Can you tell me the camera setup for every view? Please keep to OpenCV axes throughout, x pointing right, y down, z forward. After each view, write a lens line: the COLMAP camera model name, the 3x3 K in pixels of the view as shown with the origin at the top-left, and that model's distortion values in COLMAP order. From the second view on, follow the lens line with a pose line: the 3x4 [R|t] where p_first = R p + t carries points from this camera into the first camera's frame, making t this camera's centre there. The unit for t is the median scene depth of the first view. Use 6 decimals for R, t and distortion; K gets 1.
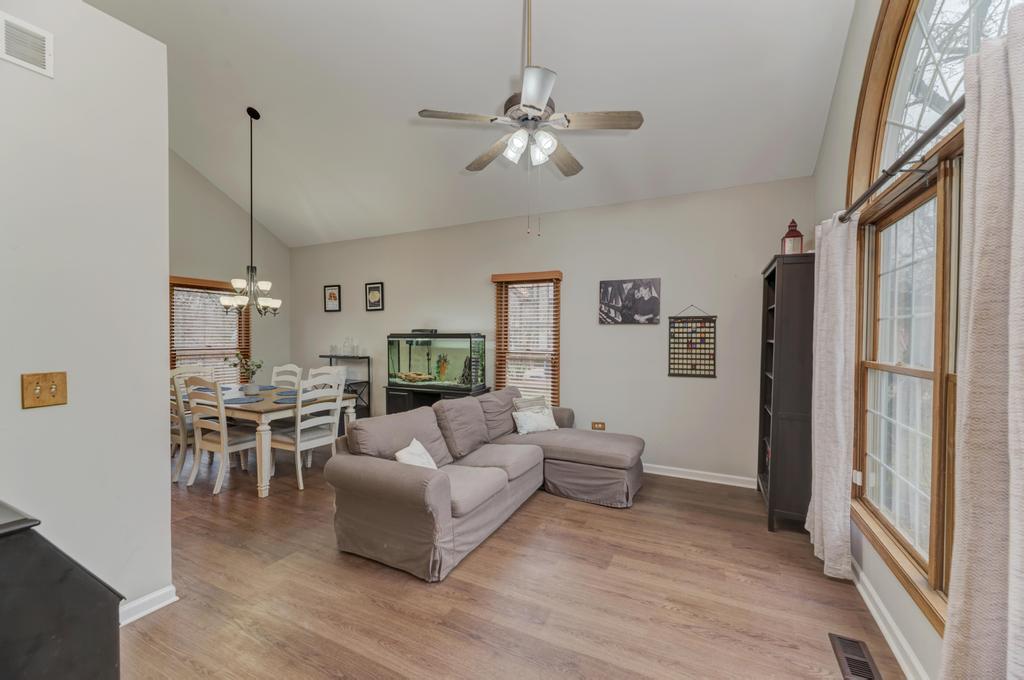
lens RADIAL K [[408.4, 0, 513.1], [0, 408.4, 343.4], [0, 0, 1]] dist [0.002336, 0.000000]
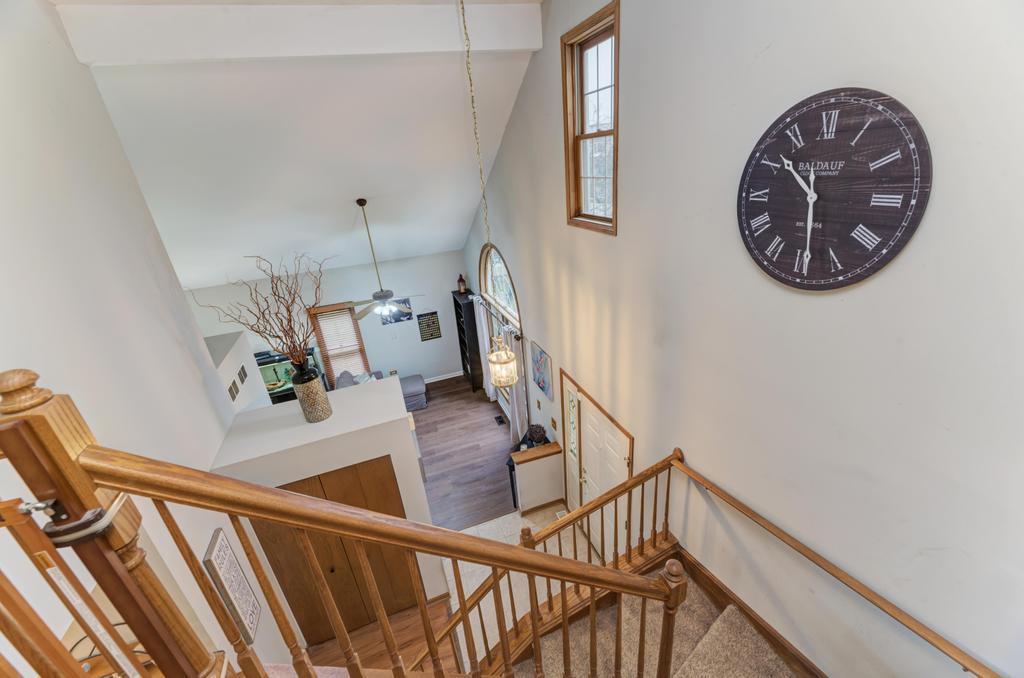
lens RADIAL K [[416.6, 0, 511.8], [0, 416.6, 341.4], [0, 0, 1]] dist [0.002937, 0.000082]
pose [[0.698795, -0.350476, 0.623580, -0.795069], [0.110068, 0.914048, 0.390386, -0.880979], [-0.706803, -0.204164, 0.677309, -0.987485]]
